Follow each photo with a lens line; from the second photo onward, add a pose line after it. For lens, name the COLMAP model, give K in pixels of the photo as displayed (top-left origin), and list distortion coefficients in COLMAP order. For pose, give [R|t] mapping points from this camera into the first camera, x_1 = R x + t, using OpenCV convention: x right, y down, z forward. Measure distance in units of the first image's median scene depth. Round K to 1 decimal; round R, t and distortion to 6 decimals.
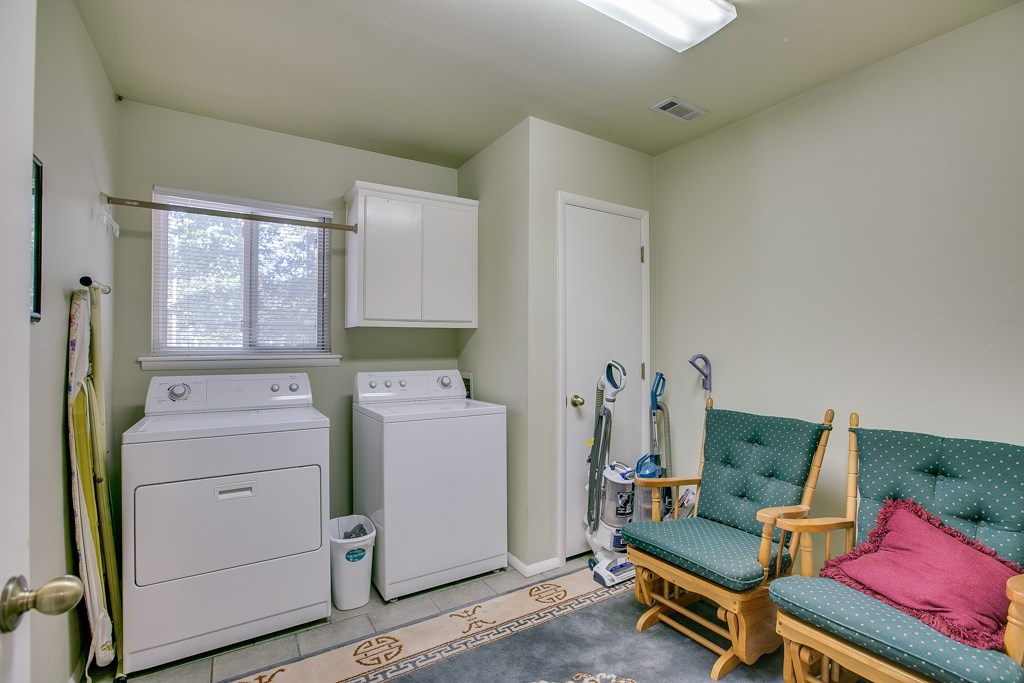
lens RADIAL K [[473.2, 0, 507.7], [0, 473.2, 347.7], [0, 0, 1]] dist [-0.050301, 0.017495]
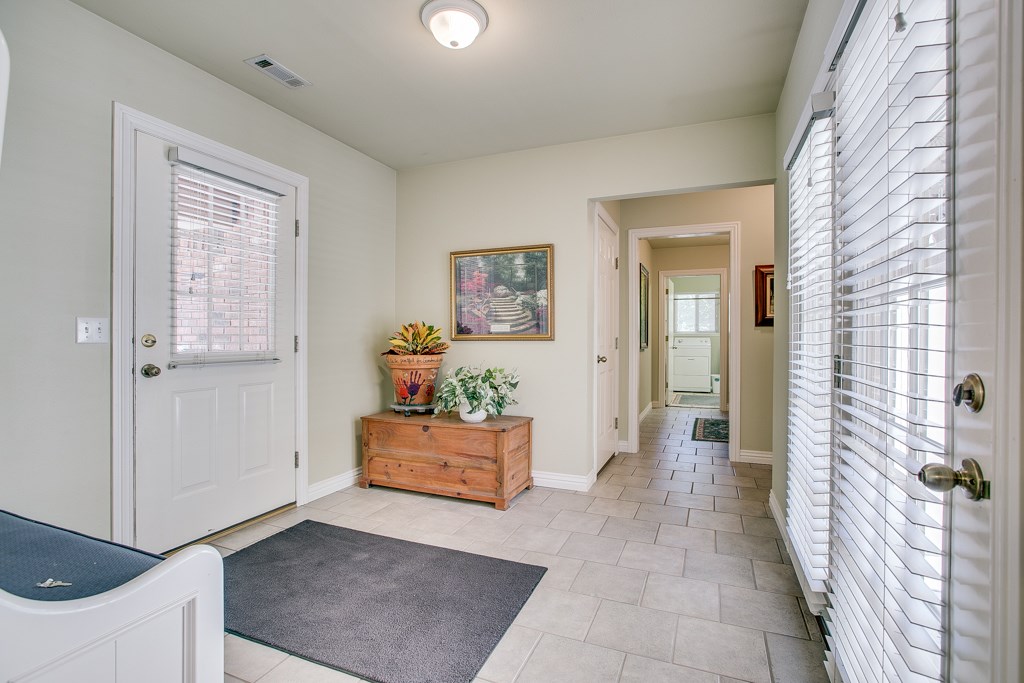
lens RADIAL K [[473.2, 0, 532.8], [0, 473.2, 339.0], [0, 0, 1]] dist [-0.050301, 0.017495]
pose [[0.637393, 0.014548, -0.770402, 1.601326], [-0.008789, 0.999894, 0.011610, 0.030698], [0.770489, -0.000630, 0.637453, -2.549683]]
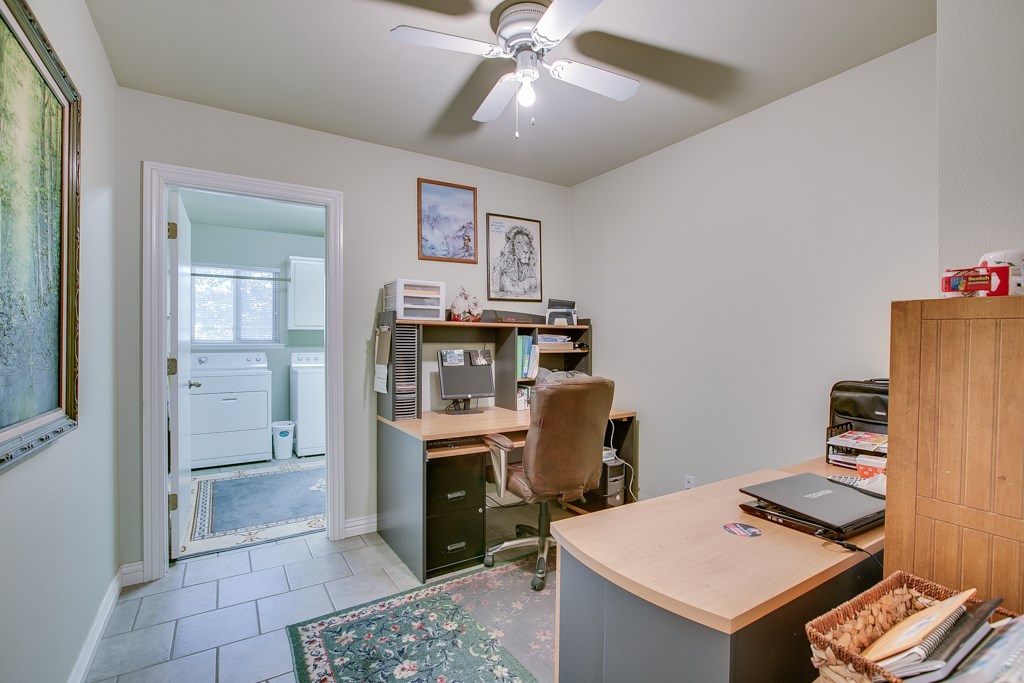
lens RADIAL K [[473.2, 0, 512.0], [0, 473.2, 345.8], [0, 0, 1]] dist [-0.050301, 0.017495]
pose [[0.999415, 0.009807, 0.032766, 0.572603], [-0.009986, 0.999936, 0.005301, 0.002639], [-0.032712, -0.005625, 0.999449, -1.056066]]
